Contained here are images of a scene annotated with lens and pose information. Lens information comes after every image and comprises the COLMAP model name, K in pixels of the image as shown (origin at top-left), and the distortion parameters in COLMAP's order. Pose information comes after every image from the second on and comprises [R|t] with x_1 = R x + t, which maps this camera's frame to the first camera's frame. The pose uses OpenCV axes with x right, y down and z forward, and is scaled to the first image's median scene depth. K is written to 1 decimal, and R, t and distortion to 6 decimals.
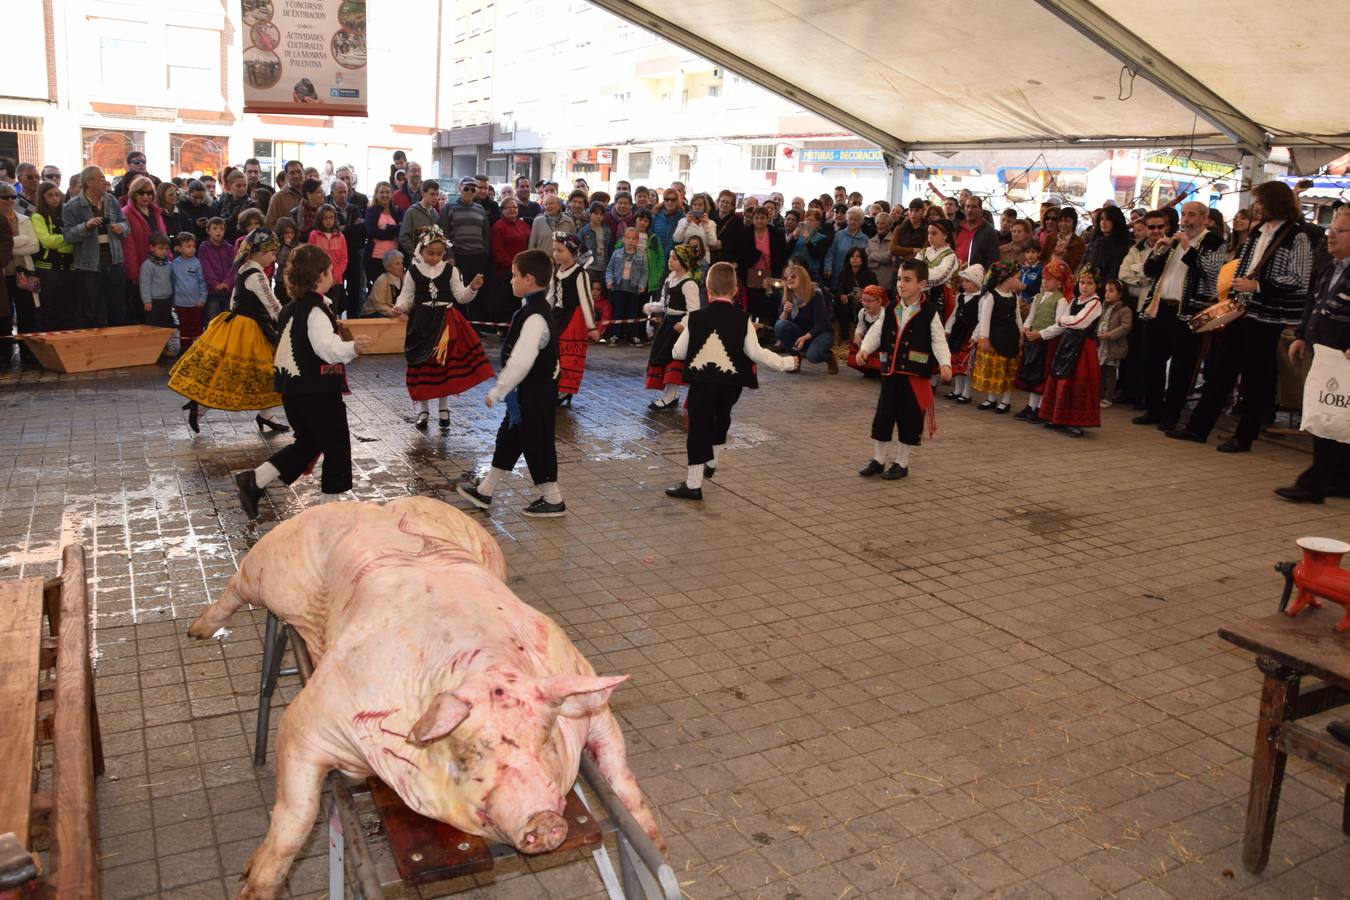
lens RADIAL K [[1082.1, 0, 671.9], [0, 1082.1, 443.6], [0, 0, 1]] dist [-0.168866, 0.149756]
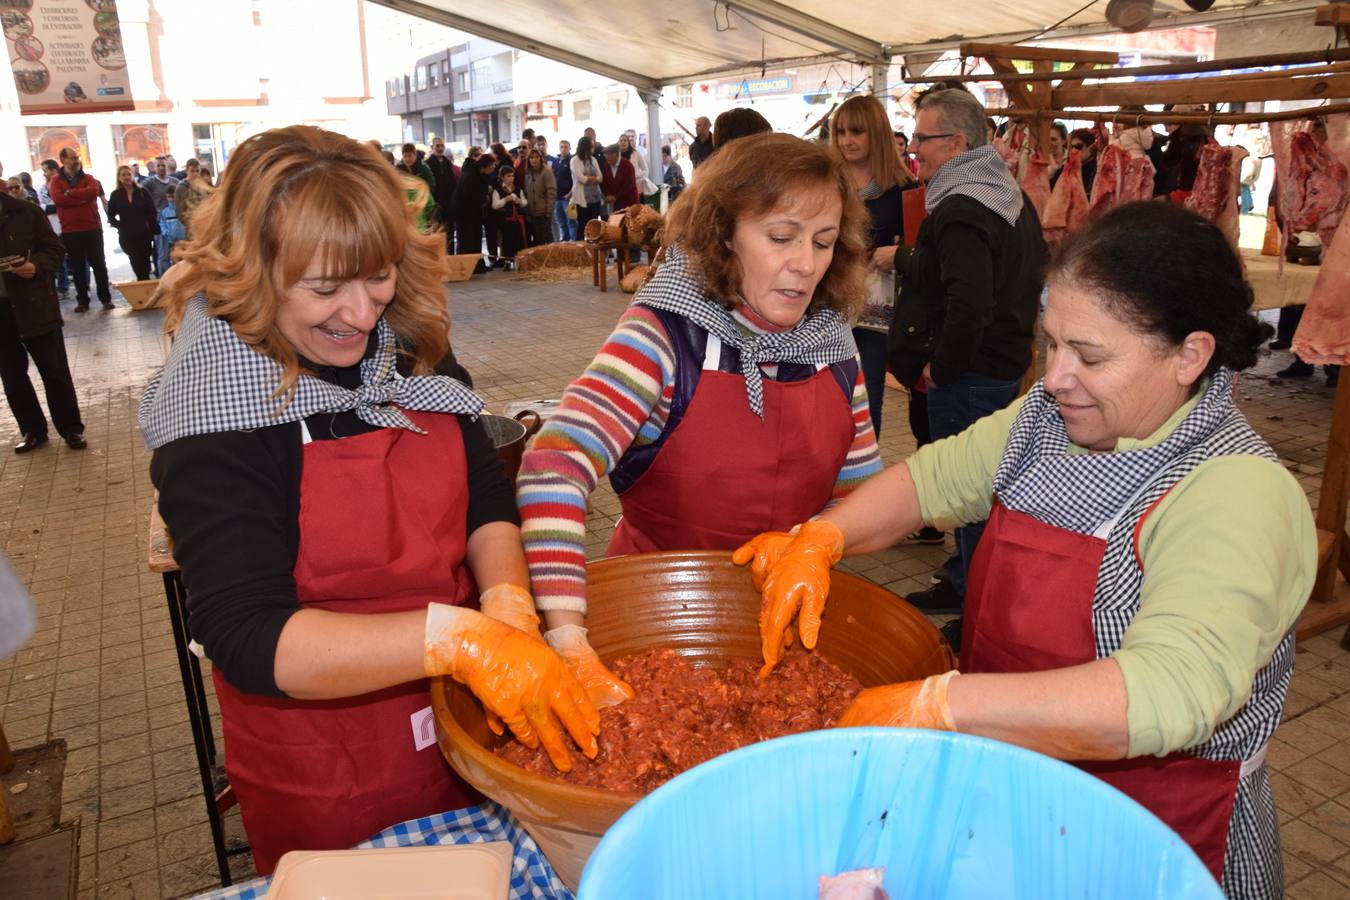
lens RADIAL K [[1082.1, 0, 671.9], [0, 1082.1, 443.6], [0, 0, 1]] dist [-0.168866, 0.149756]
pose [[0.996433, -0.075104, -0.038475, 0.262073], [0.076992, 0.995768, 0.050179, 0.040608], [0.034543, -0.052962, 0.997999, -0.127203]]
